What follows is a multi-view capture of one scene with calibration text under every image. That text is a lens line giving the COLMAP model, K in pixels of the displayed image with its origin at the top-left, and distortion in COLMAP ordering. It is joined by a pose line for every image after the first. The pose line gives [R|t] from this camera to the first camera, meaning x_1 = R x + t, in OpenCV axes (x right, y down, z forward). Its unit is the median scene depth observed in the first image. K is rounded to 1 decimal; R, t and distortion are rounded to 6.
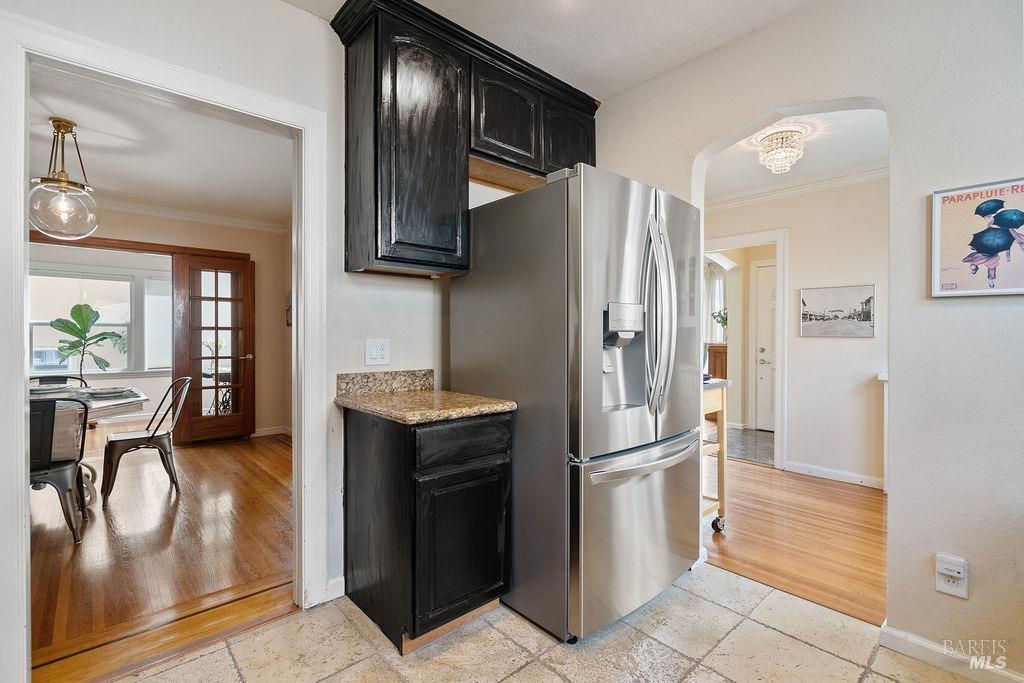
lens RADIAL K [[466.5, 0, 507.0], [0, 466.5, 337.0], [0, 0, 1]] dist [-0.001559, 0.000435]
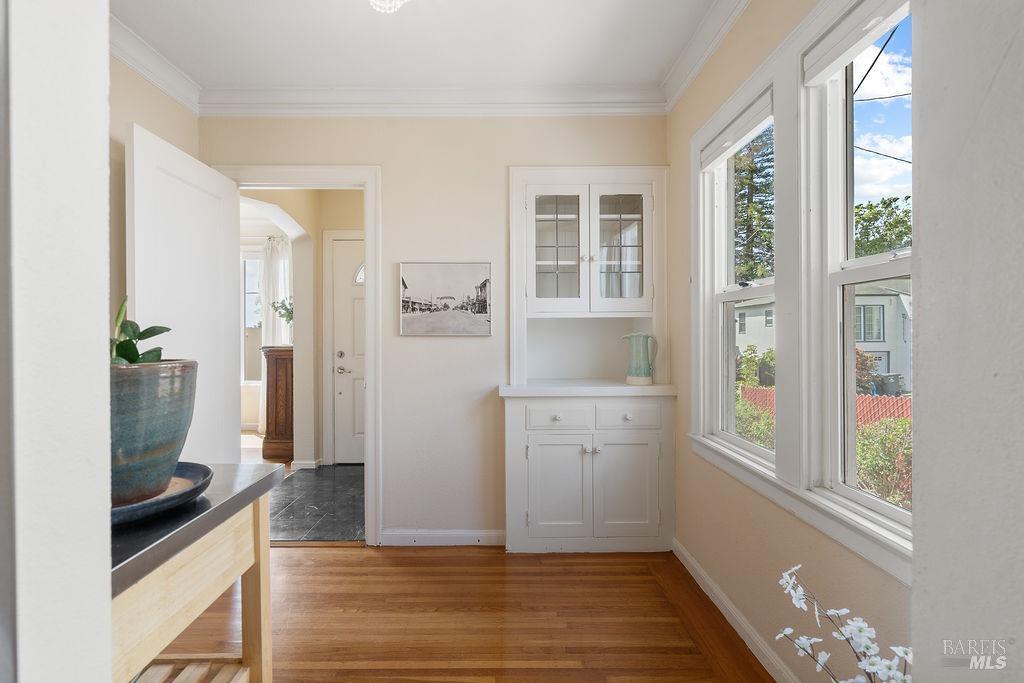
lens RADIAL K [[466.5, 0, 507.0], [0, 466.5, 337.0], [0, 0, 1]] dist [-0.001559, 0.000435]
pose [[0.654518, -0.010864, 0.755969, 0.240833], [0.009351, 0.999937, 0.006274, -0.002019], [-0.755989, 0.002962, 0.654578, 0.471571]]
